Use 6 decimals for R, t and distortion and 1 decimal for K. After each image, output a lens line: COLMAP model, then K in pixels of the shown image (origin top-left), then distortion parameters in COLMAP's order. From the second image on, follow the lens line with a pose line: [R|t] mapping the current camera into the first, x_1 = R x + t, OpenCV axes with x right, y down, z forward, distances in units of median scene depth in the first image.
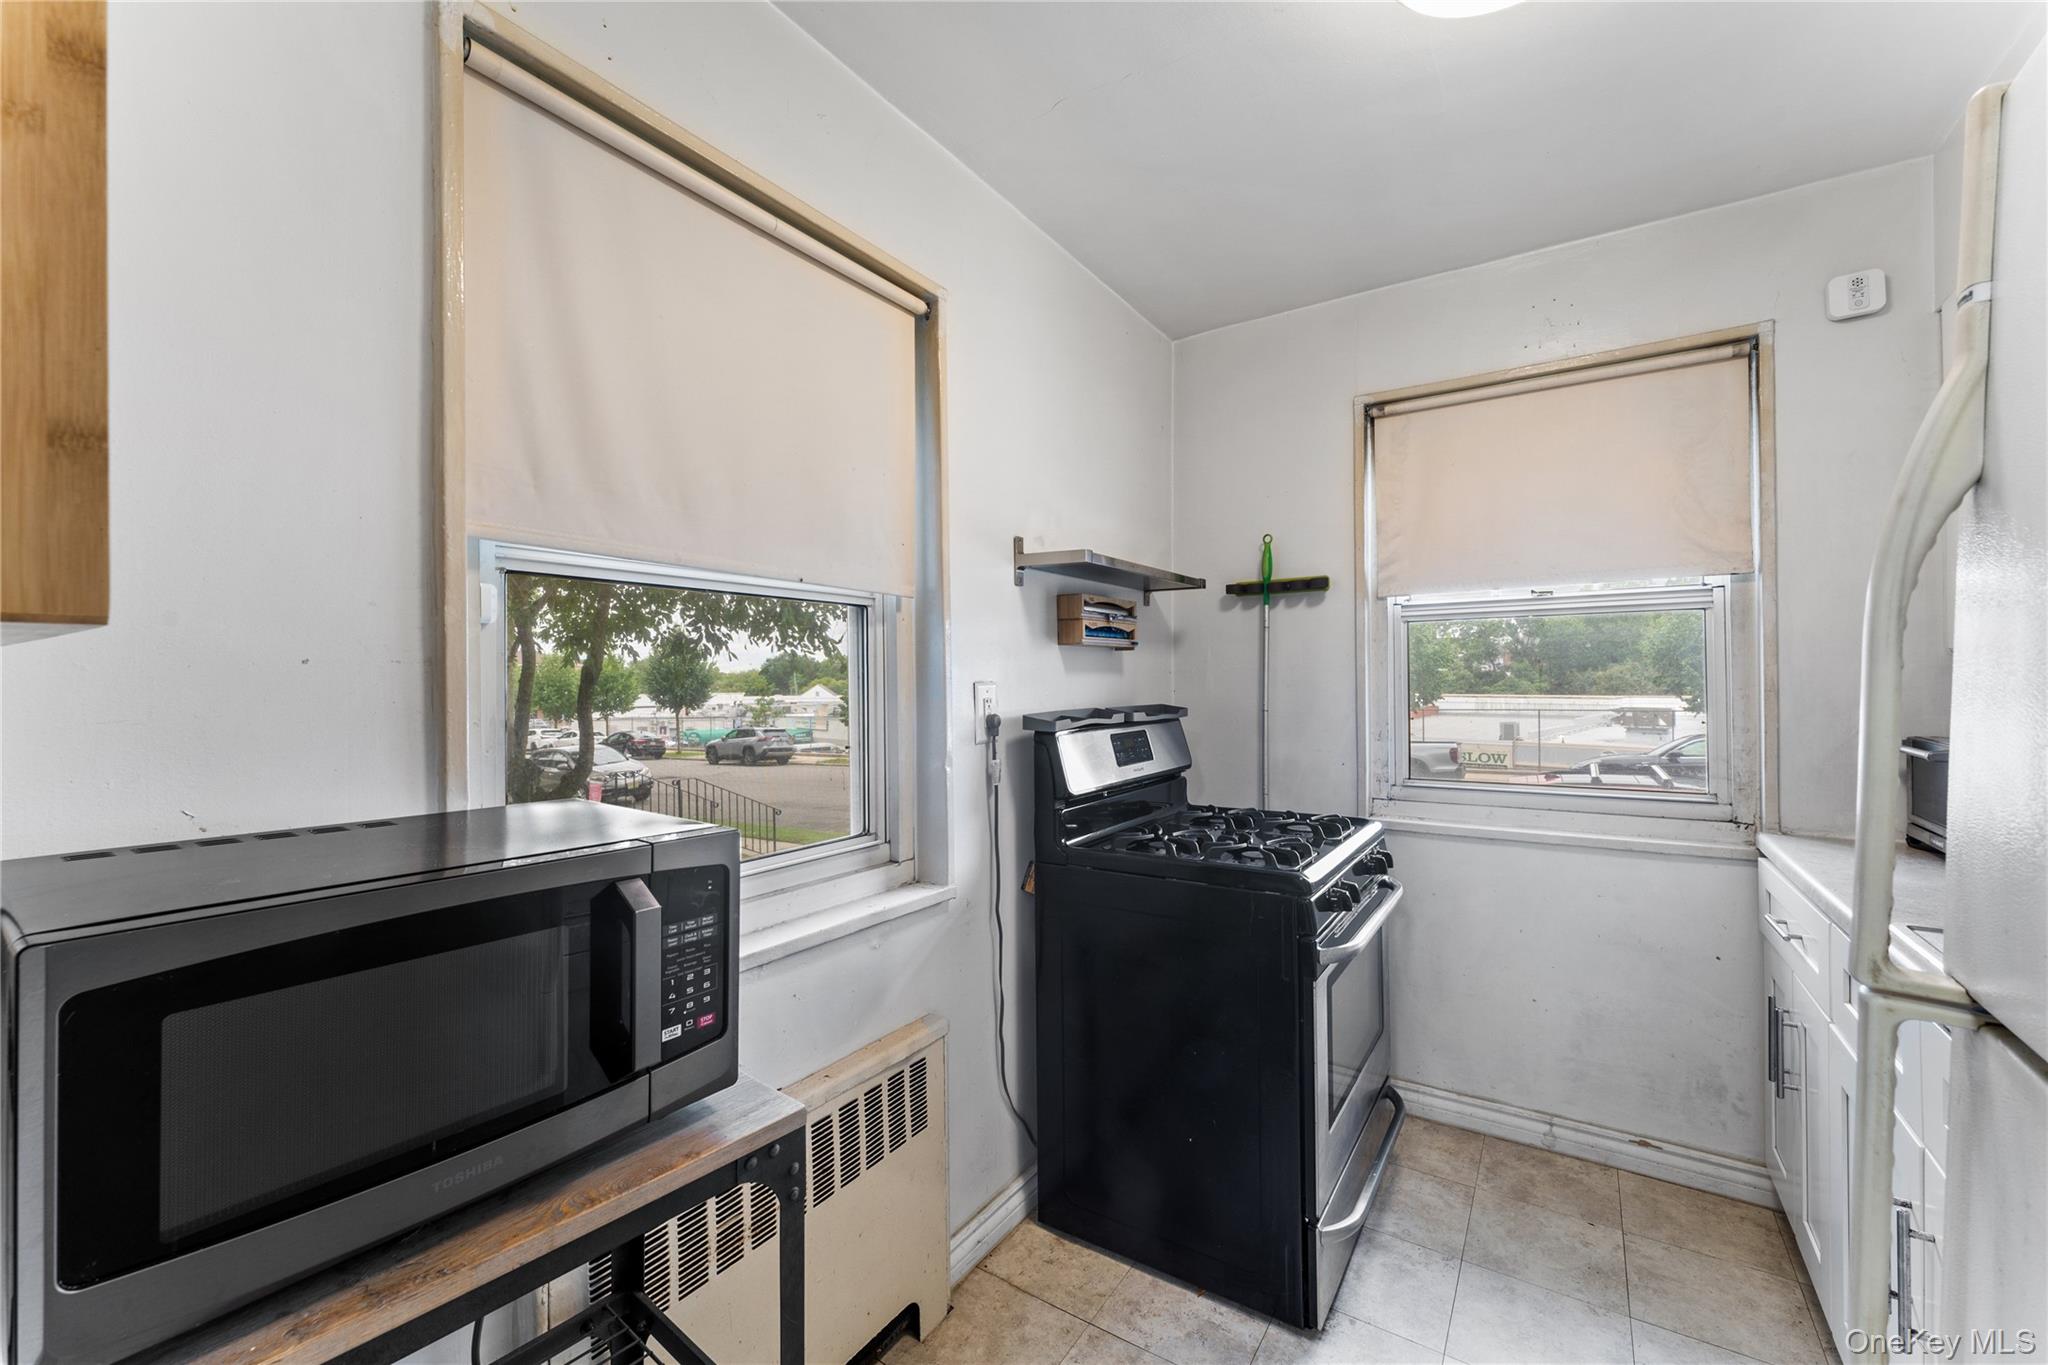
lens RADIAL K [[824.7, 0, 1019.8], [0, 824.7, 673.9], [0, 0, 1]] dist [0.003179, 0.000165]
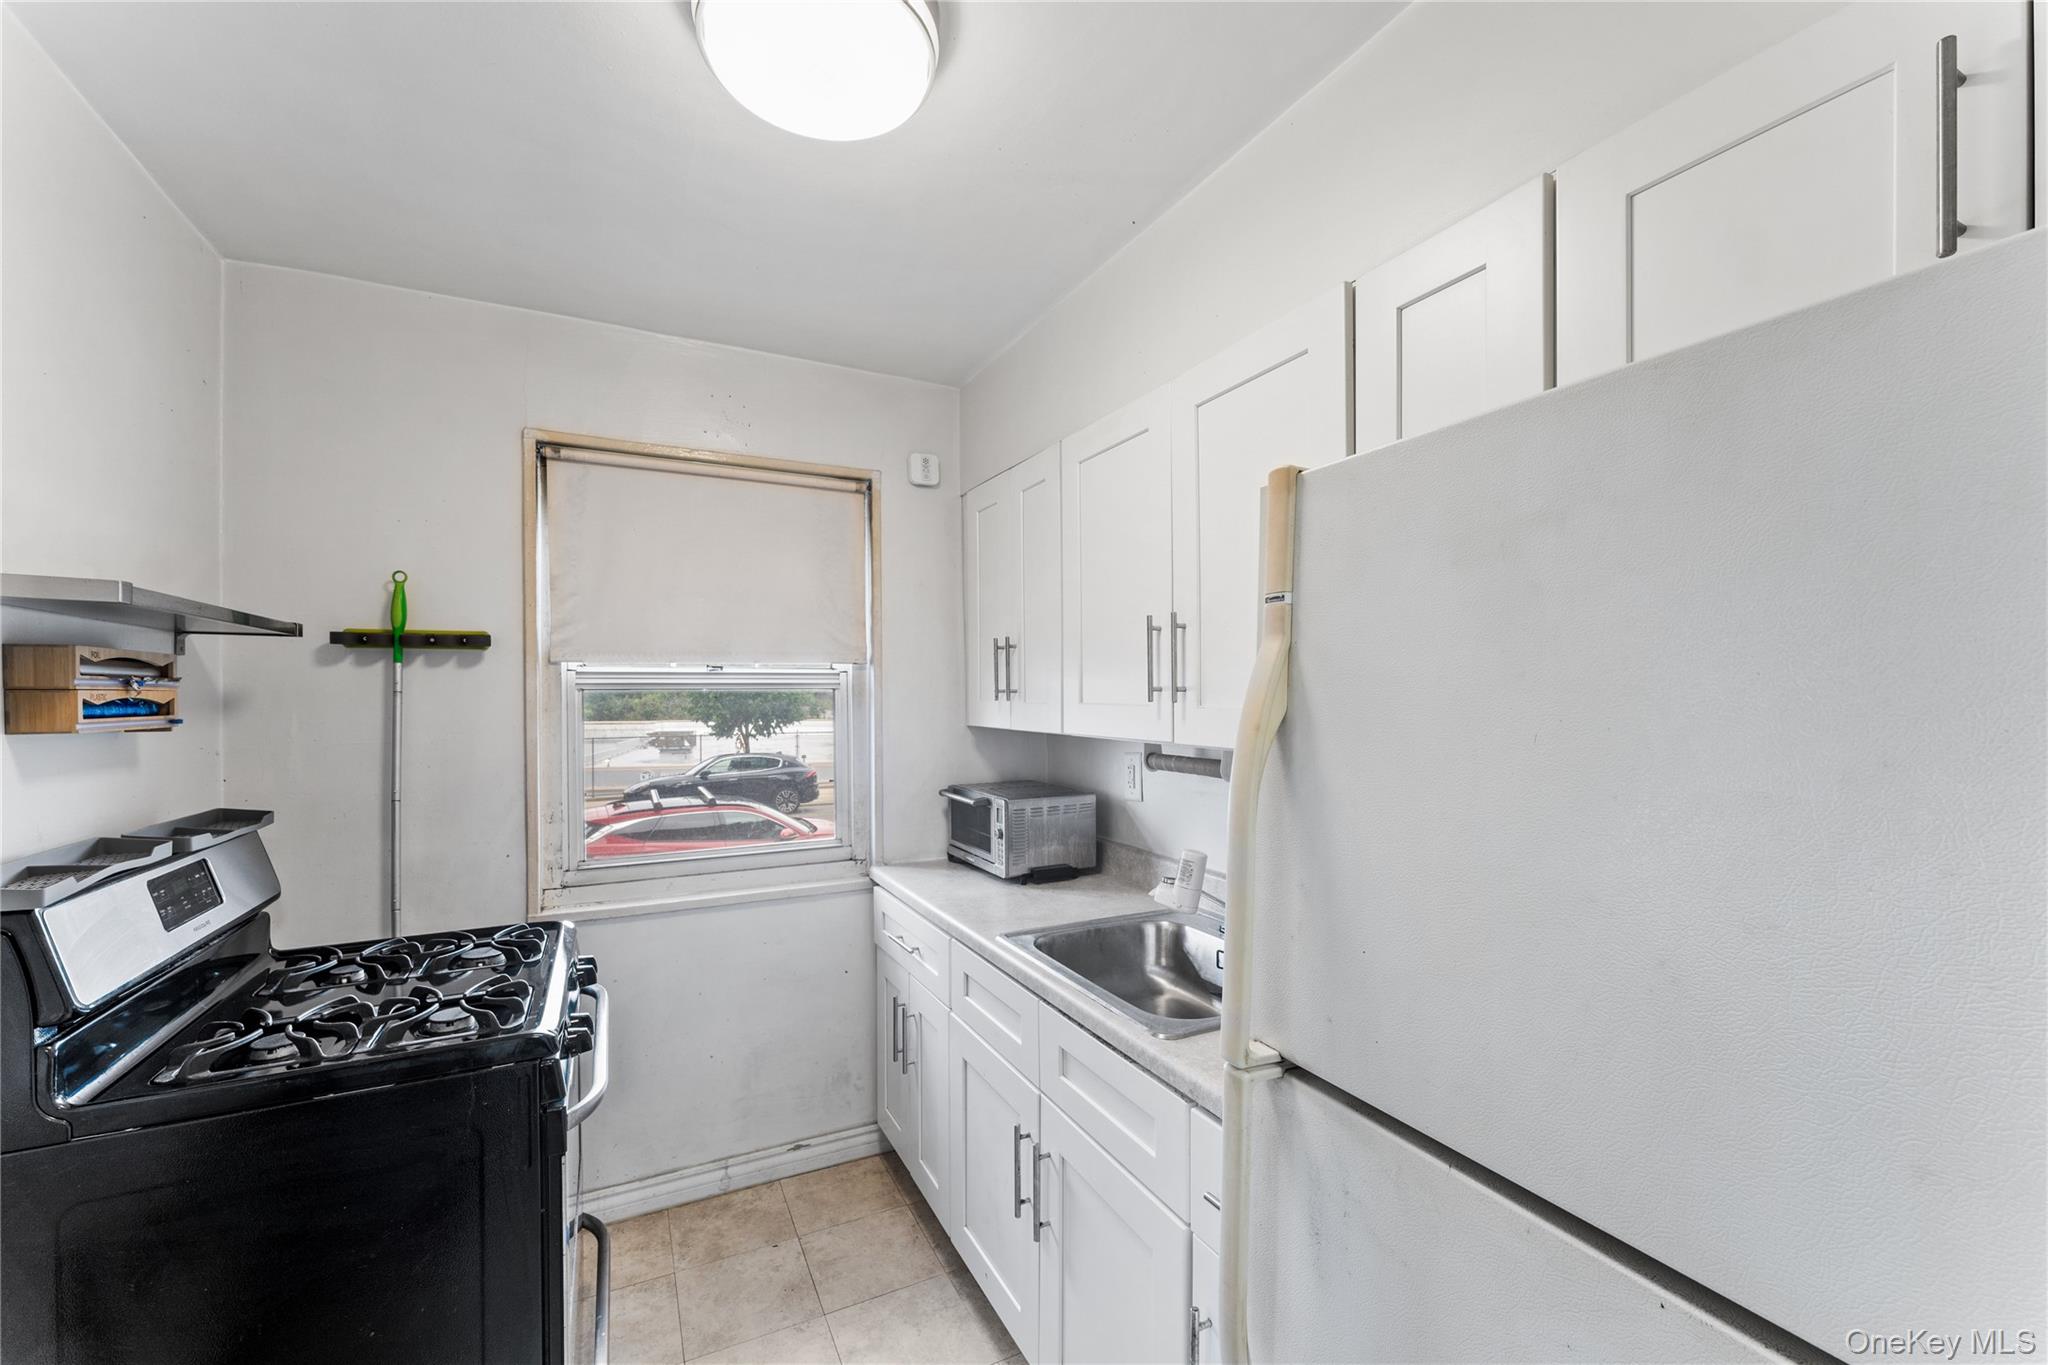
lens RADIAL K [[824.7, 0, 1011.7], [0, 824.7, 700.8], [0, 0, 1]] dist [0.003179, 0.000165]
pose [[0.506812, -0.000148, 0.862057, -0.088658], [0.000652, 1.000000, -0.000212, -0.056204], [-0.862056, 0.000669, 0.506812, 0.139335]]
